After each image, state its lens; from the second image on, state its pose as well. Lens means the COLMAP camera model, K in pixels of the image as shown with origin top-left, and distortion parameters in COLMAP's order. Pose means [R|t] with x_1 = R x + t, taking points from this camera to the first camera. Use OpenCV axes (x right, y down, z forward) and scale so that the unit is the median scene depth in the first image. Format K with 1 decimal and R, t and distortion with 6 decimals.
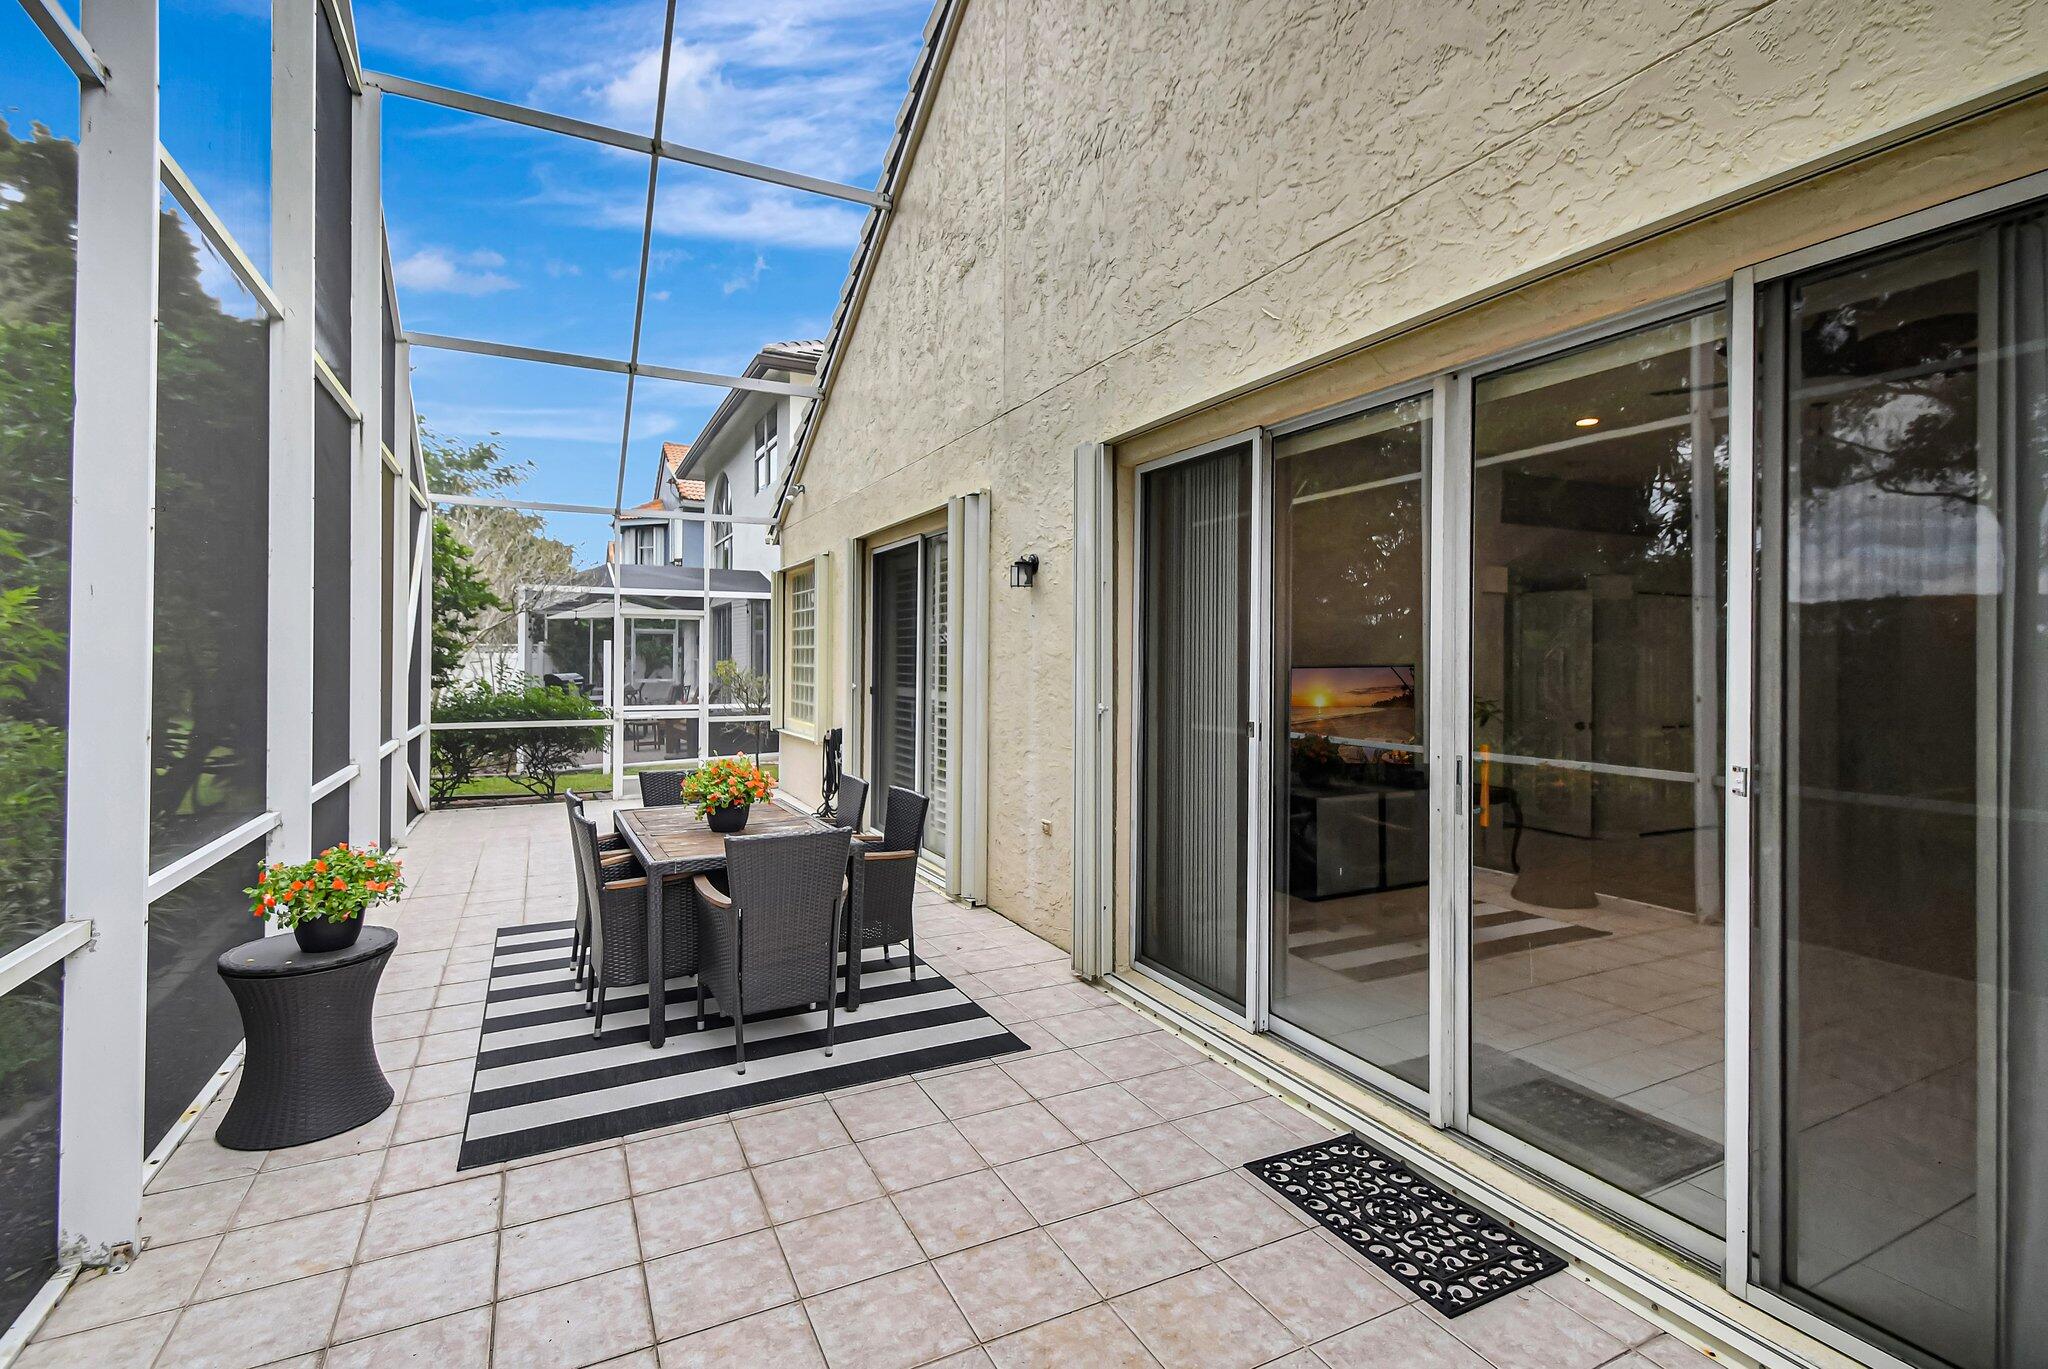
lens RADIAL K [[931.3, 0, 1043.0], [0, 931.3, 668.0], [0, 0, 1]] dist [-0.003915, -0.003567]
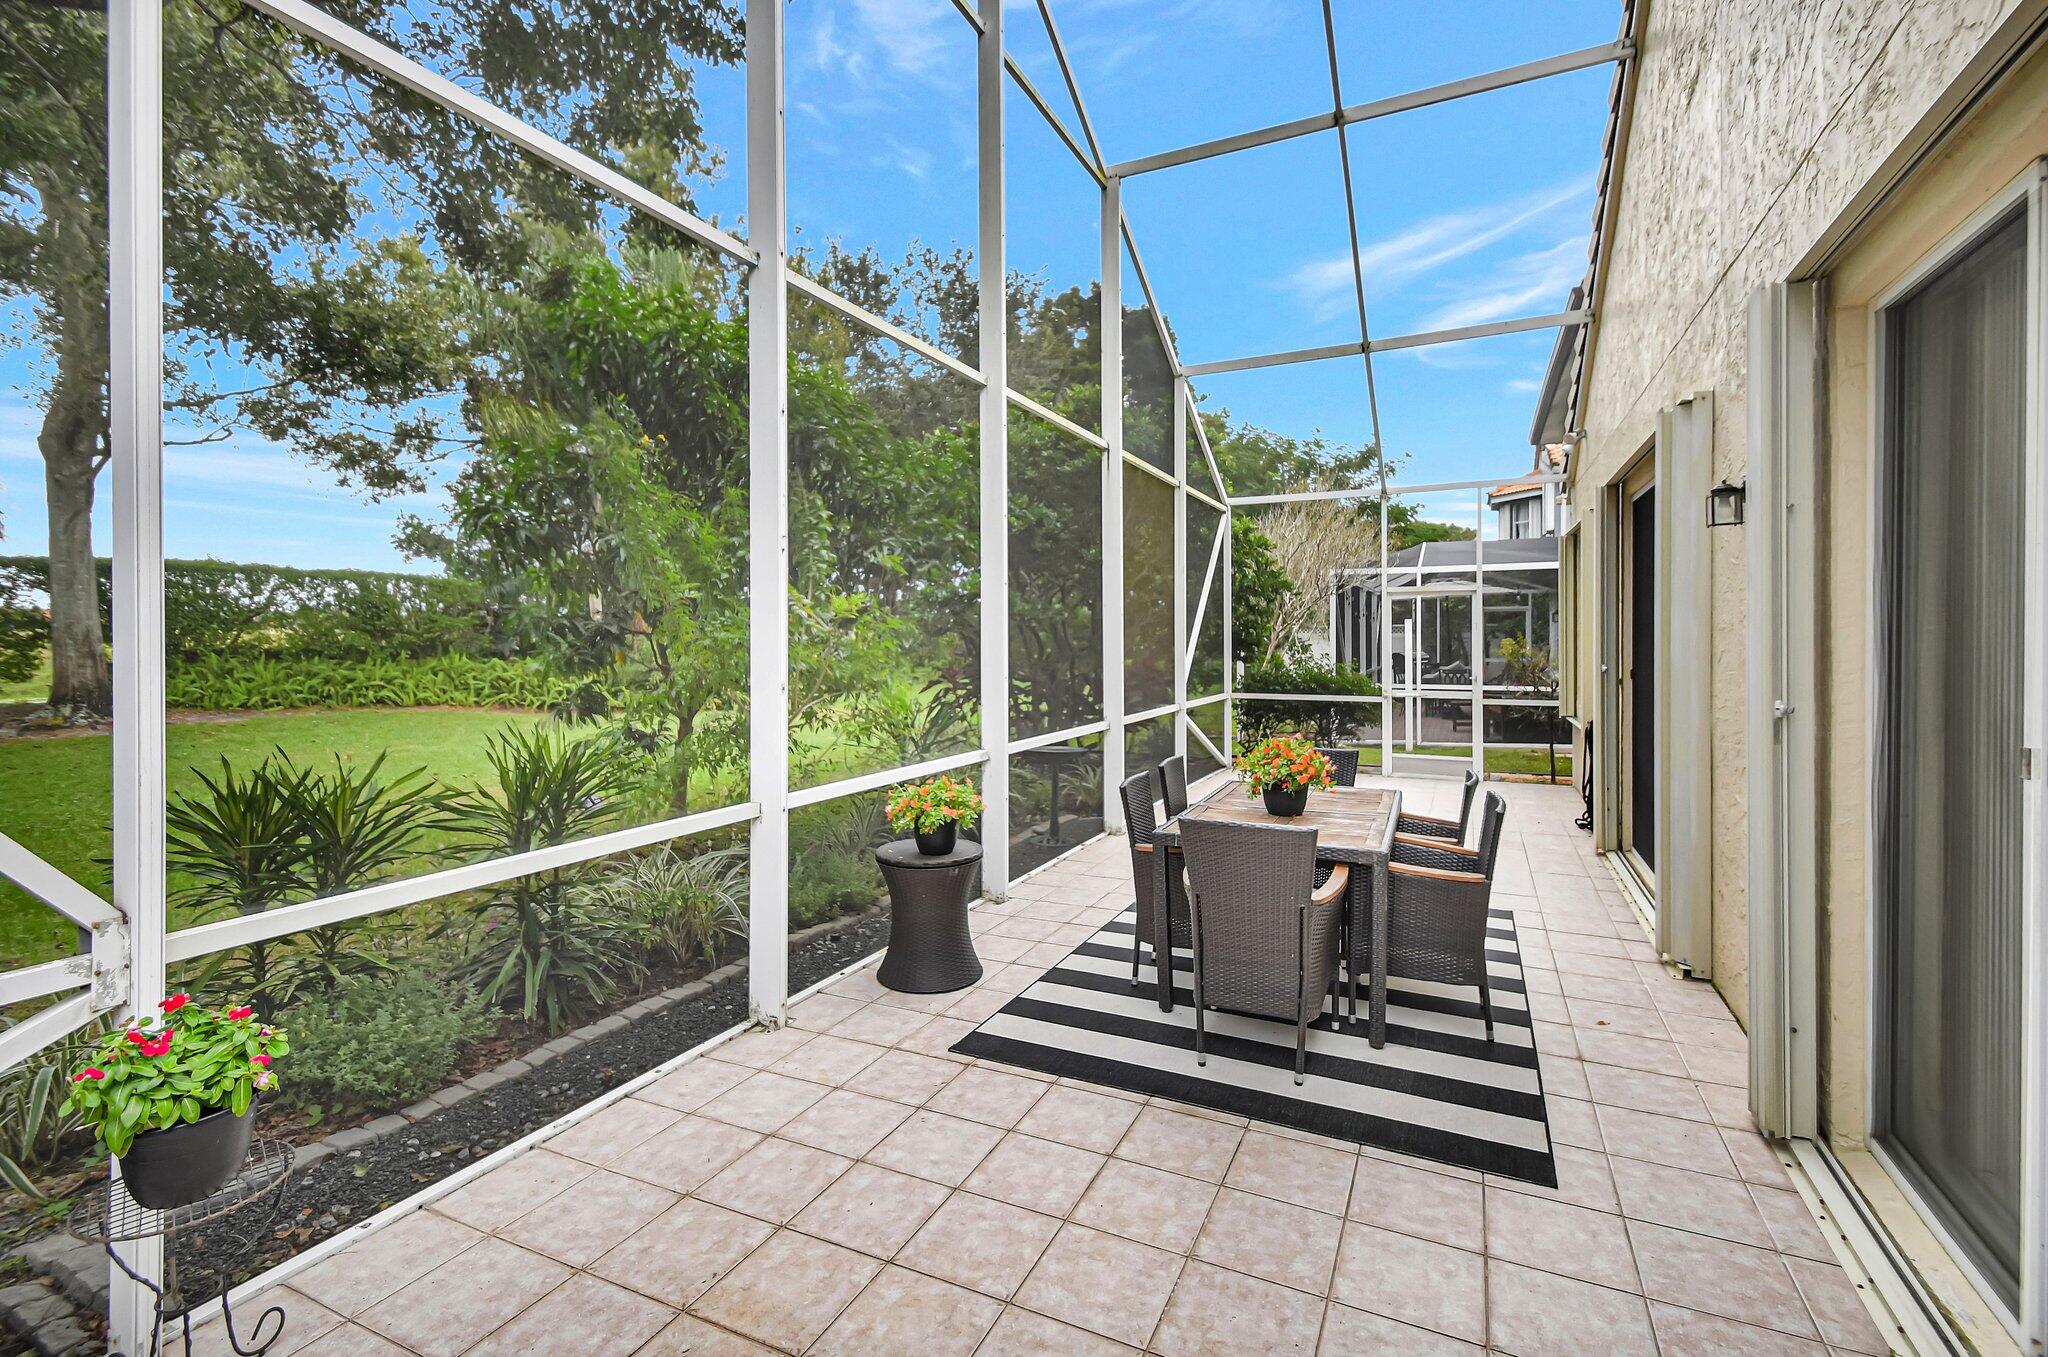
lens RADIAL K [[903.1, 0, 1012.7], [0, 903.1, 652.3], [0, 0, 1]] dist [0.009450, -0.002045]
pose [[0.593269, 0.005133, -0.804988, 0.290871], [-0.000402, 0.999981, 0.006080, 0.002720], [0.805004, -0.003283, 0.593260, 0.267880]]
